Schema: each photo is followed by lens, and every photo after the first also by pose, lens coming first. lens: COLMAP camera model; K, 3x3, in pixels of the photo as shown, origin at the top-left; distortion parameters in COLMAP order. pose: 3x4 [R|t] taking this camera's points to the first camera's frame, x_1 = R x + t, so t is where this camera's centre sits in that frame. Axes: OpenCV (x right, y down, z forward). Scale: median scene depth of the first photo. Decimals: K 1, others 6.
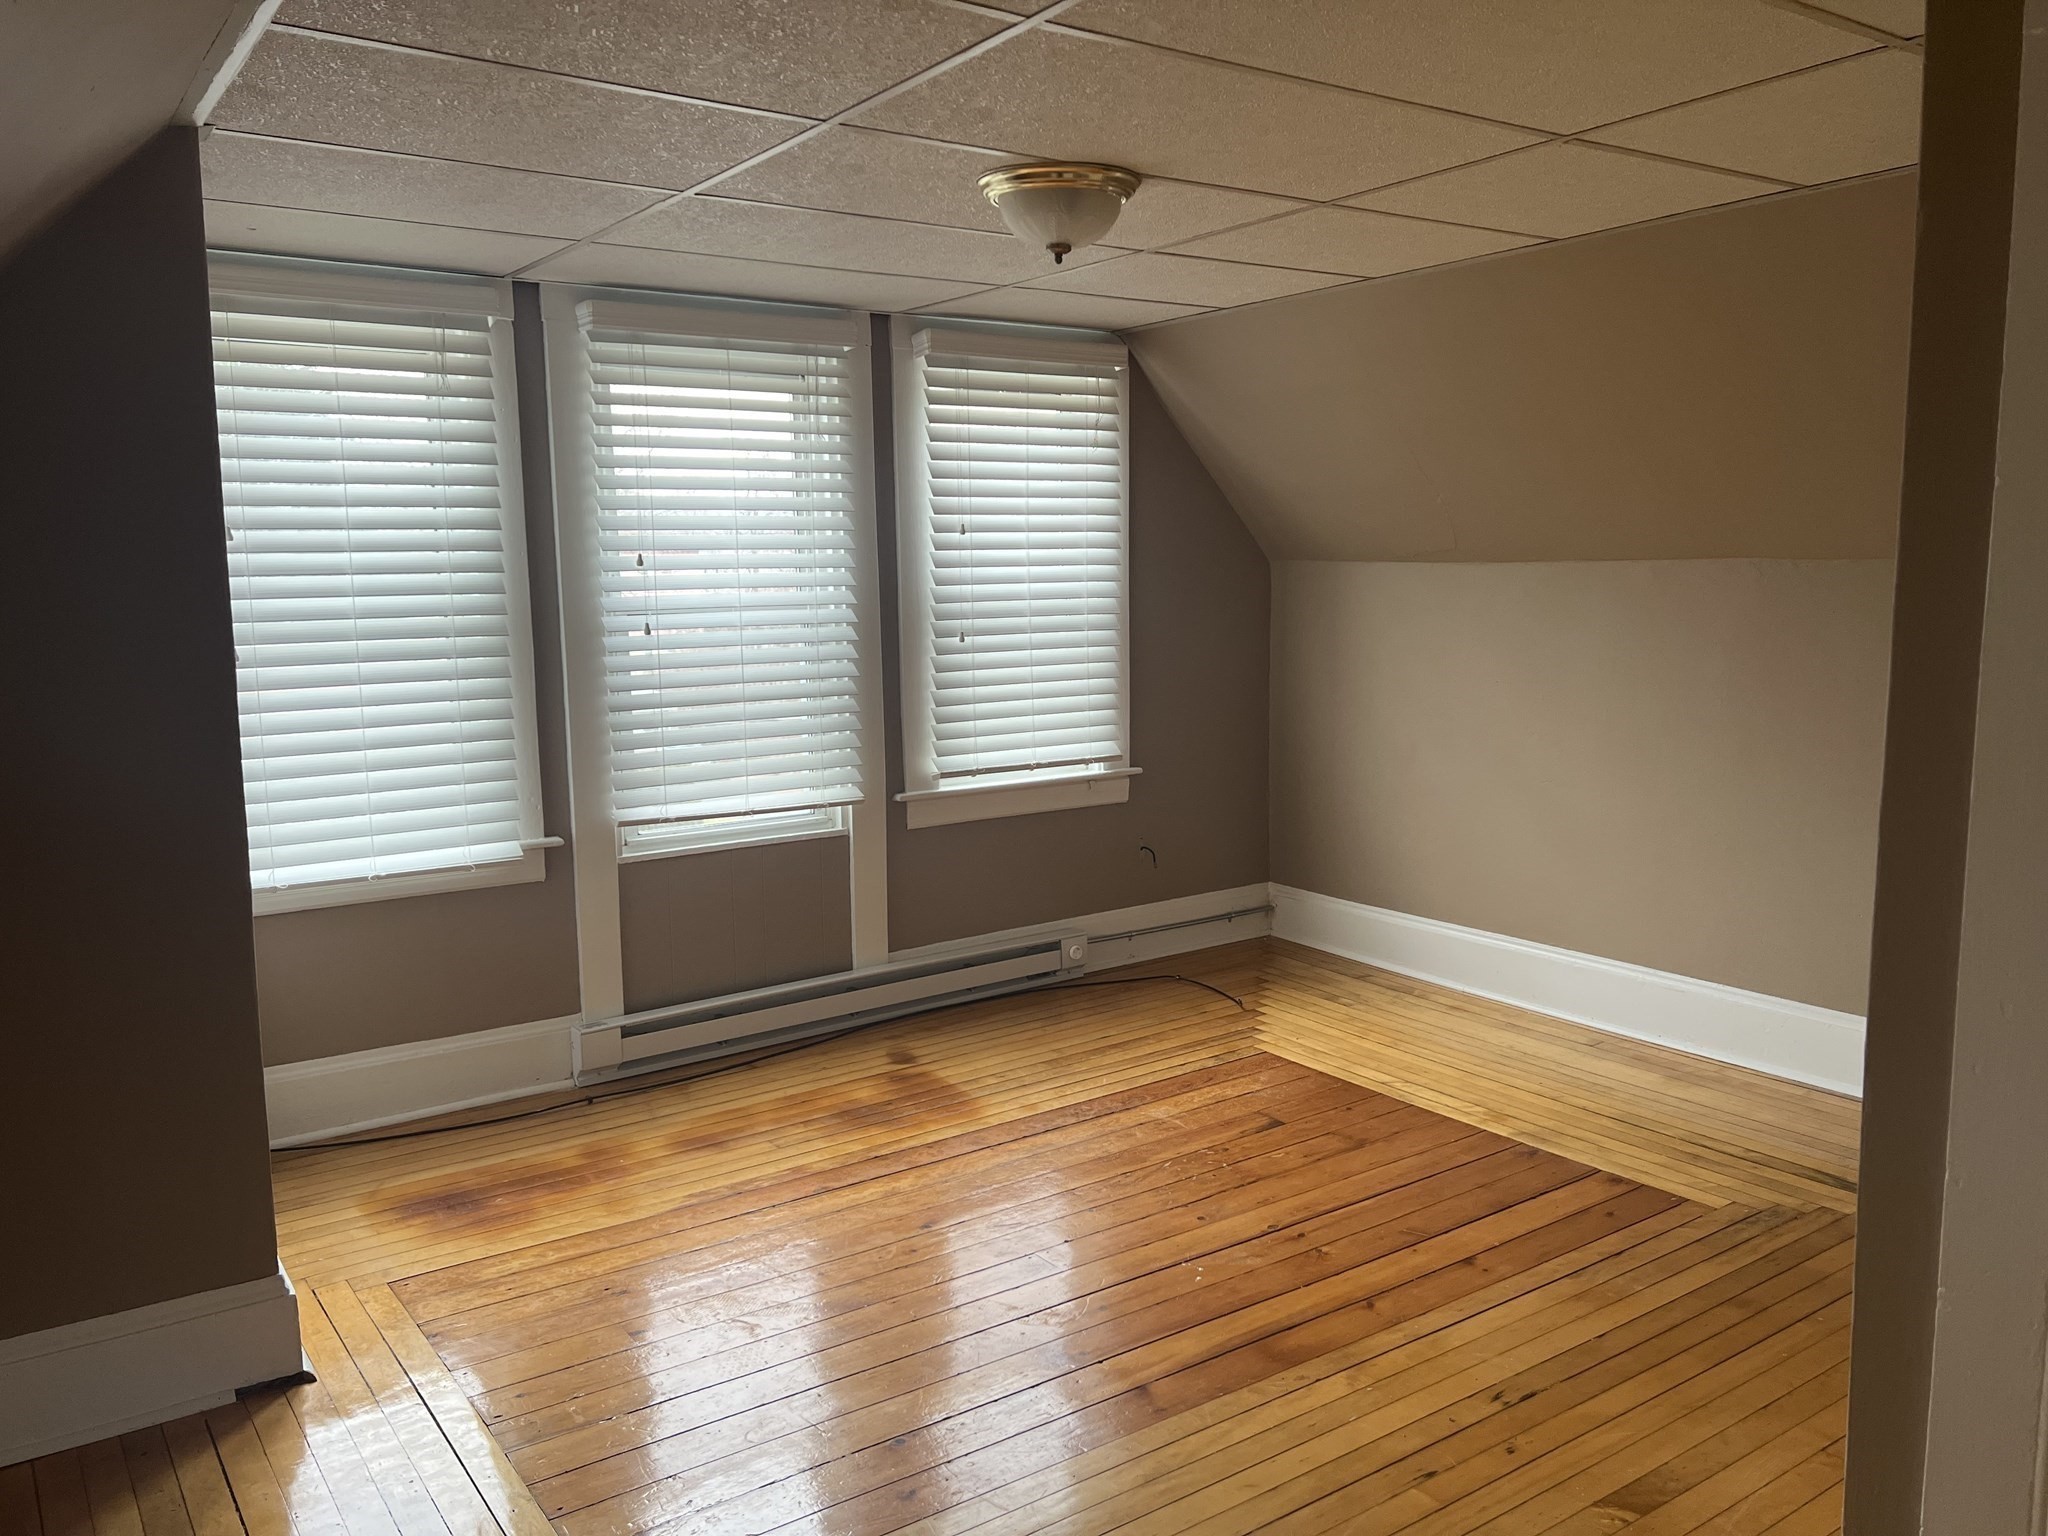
lens RADIAL K [[1530.8, 0, 1024.0], [0, 1530.8, 768.0], [0, 0, 1]] dist [0.055838, -0.067093]
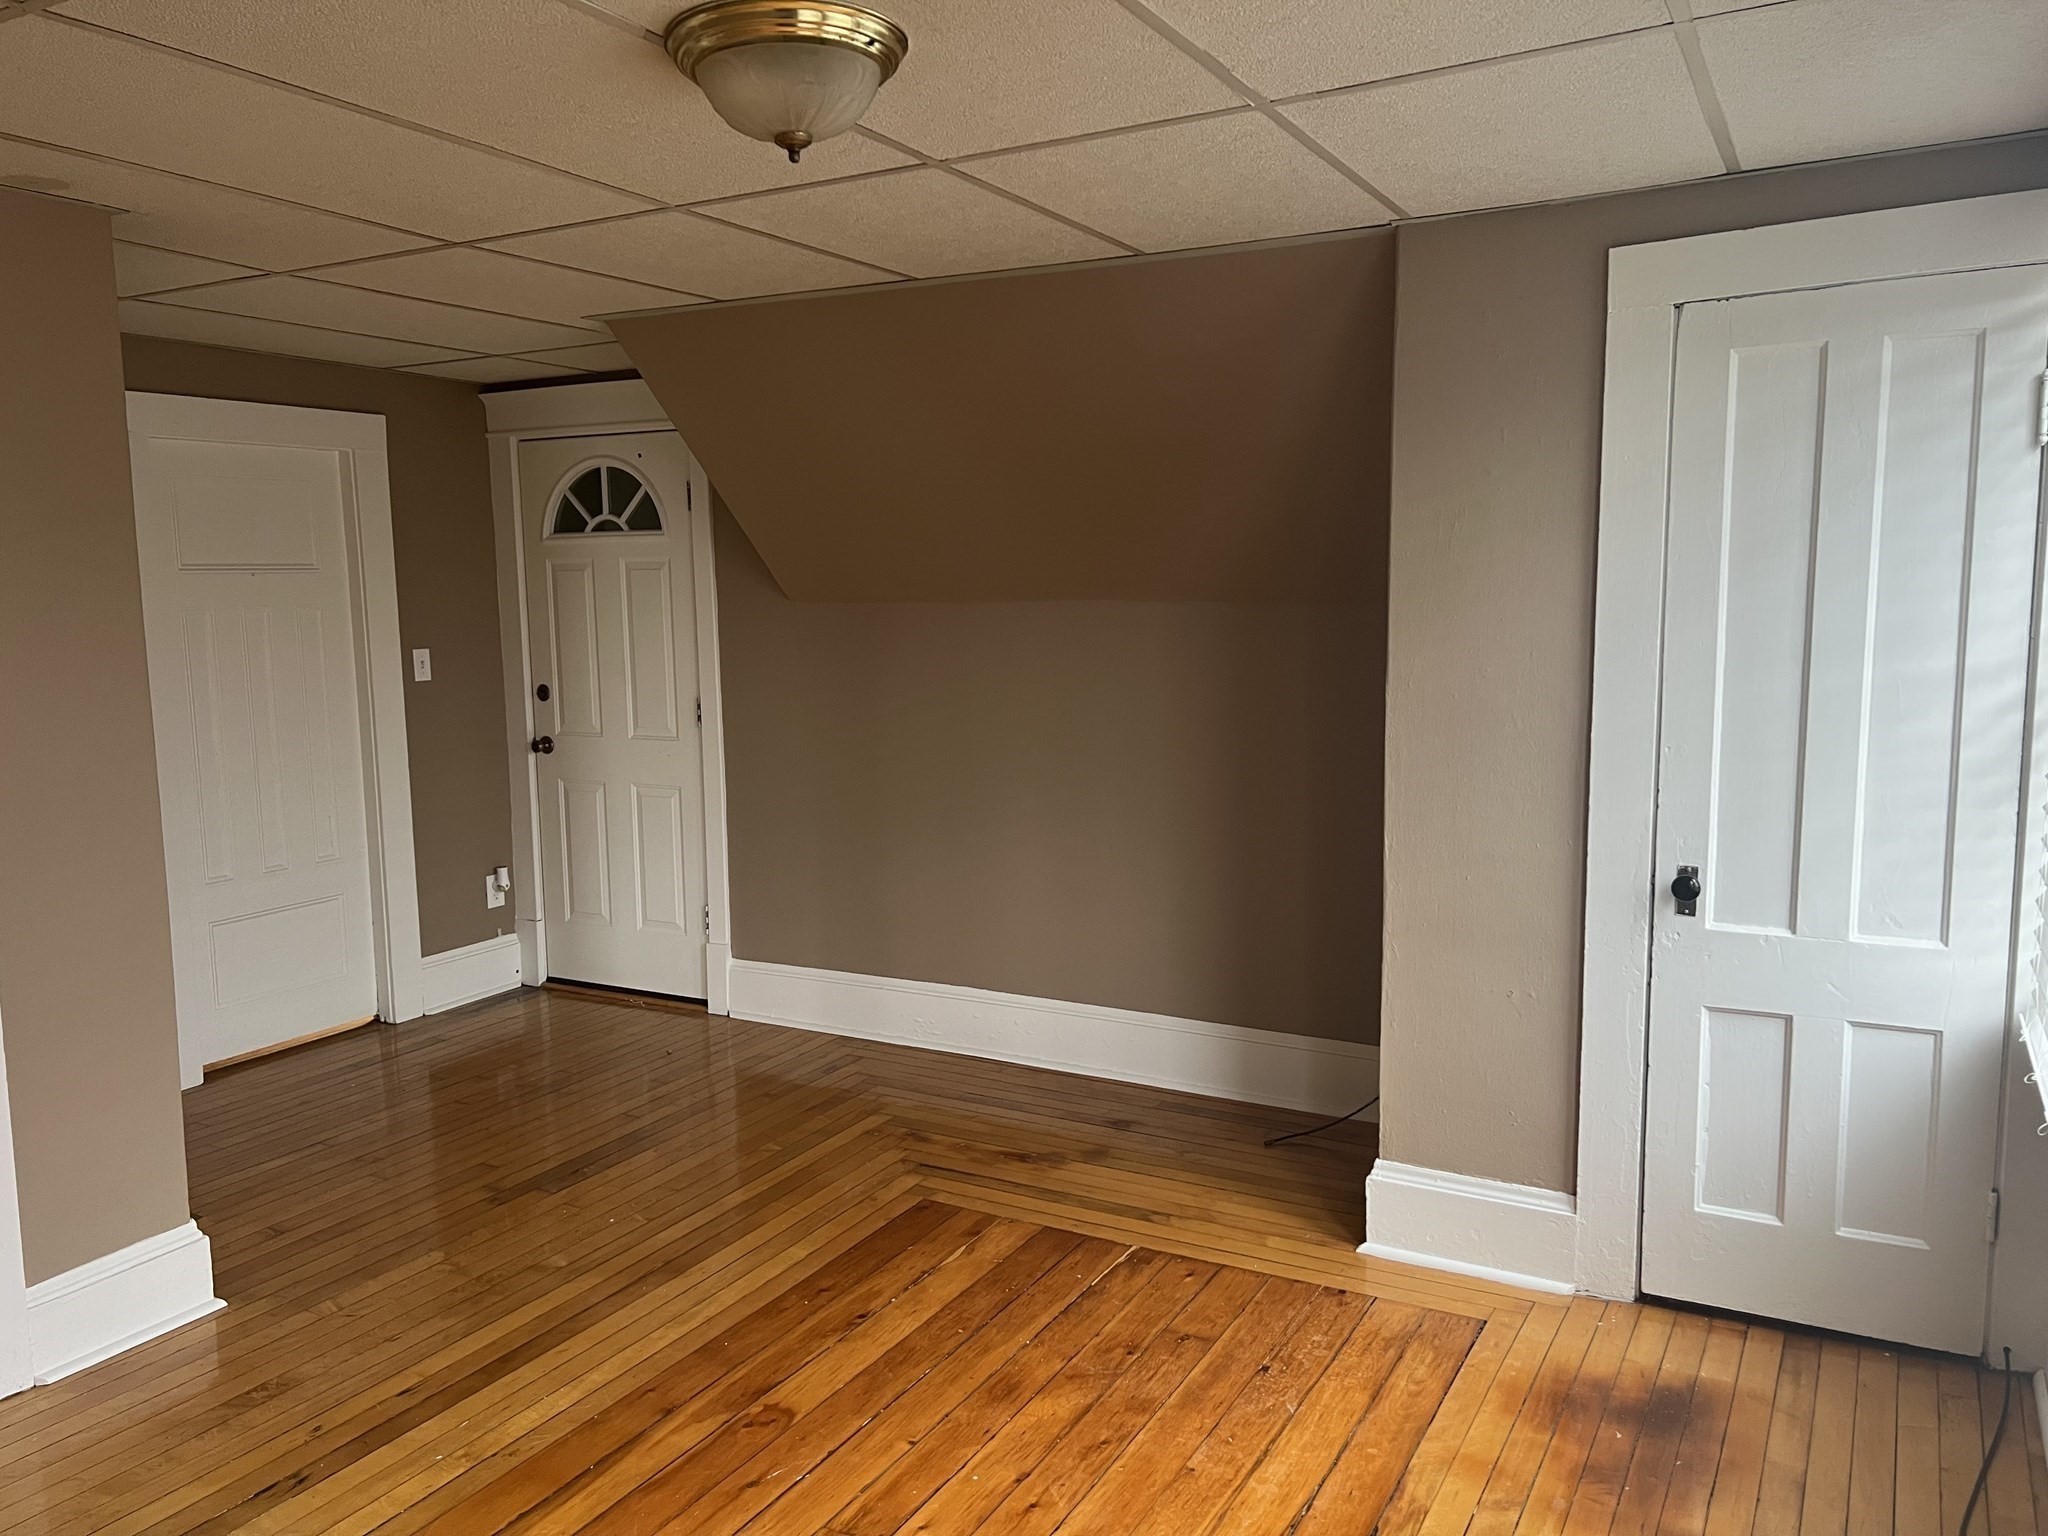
lens RADIAL K [[1530.8, 0, 1024.0], [0, 1530.8, 768.0], [0, 0, 1]] dist [0.055838, -0.067093]
pose [[-0.895528, 0.075224, -0.438601, 0.226127], [-0.038339, 0.968903, 0.244453, -0.209518], [0.443351, 0.235730, -0.864796, 1.493912]]
